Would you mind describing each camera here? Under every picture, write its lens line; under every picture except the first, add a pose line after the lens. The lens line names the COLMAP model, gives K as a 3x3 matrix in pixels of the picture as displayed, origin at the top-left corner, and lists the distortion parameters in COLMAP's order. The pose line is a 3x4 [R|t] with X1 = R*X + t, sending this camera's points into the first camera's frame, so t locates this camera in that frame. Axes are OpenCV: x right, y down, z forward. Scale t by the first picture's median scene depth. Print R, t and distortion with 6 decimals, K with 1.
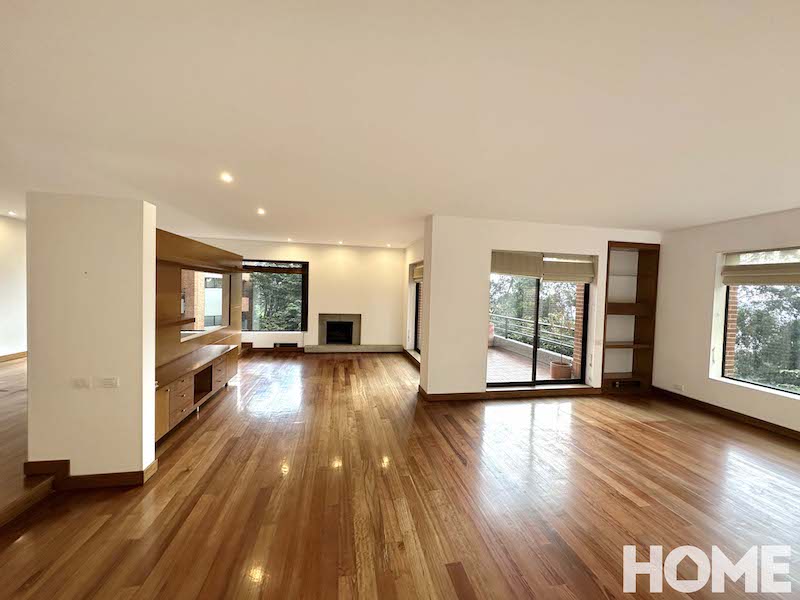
lens RADIAL K [[319.9, 0, 400.0], [0, 319.9, 300.0], [0, 0, 1]] dist [-0.002861, -0.000199]
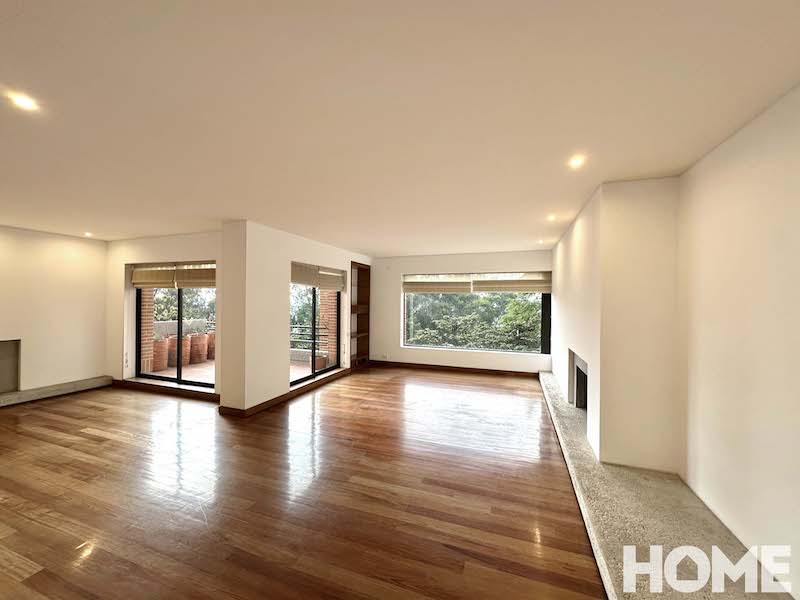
lens RADIAL K [[319.9, 0, 400.0], [0, 319.9, 300.0], [0, 0, 1]] dist [-0.002861, -0.000199]
pose [[0.511475, -0.023380, 0.858980, -0.430042], [0.033860, 0.999402, 0.007040, -0.017146], [-0.858631, 0.025484, 0.511961, 0.107881]]
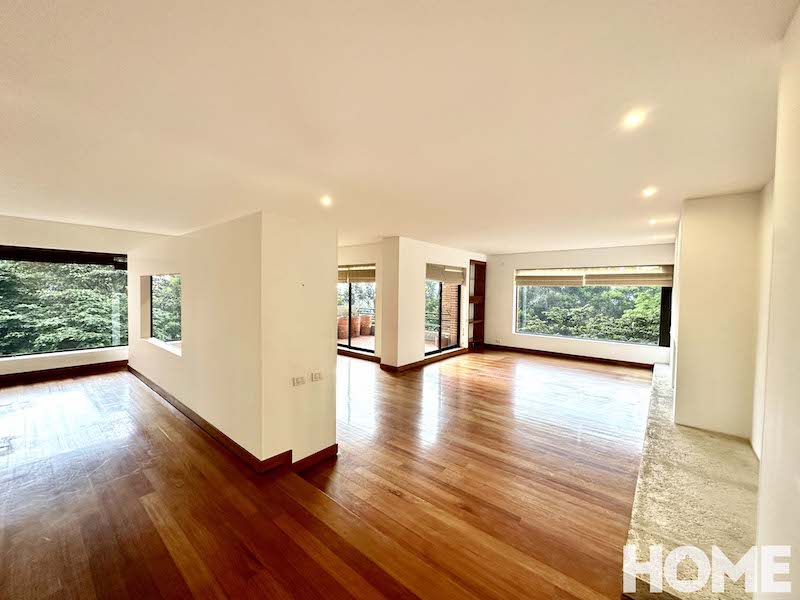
lens RADIAL K [[319.9, 0, 400.0], [0, 319.9, 300.0], [0, 0, 1]] dist [-0.002861, -0.000199]
pose [[0.773468, -0.036616, 0.632777, -0.681982], [0.027129, 0.999328, 0.024665, -0.023429], [-0.633255, -0.001911, 0.773941, -0.060064]]
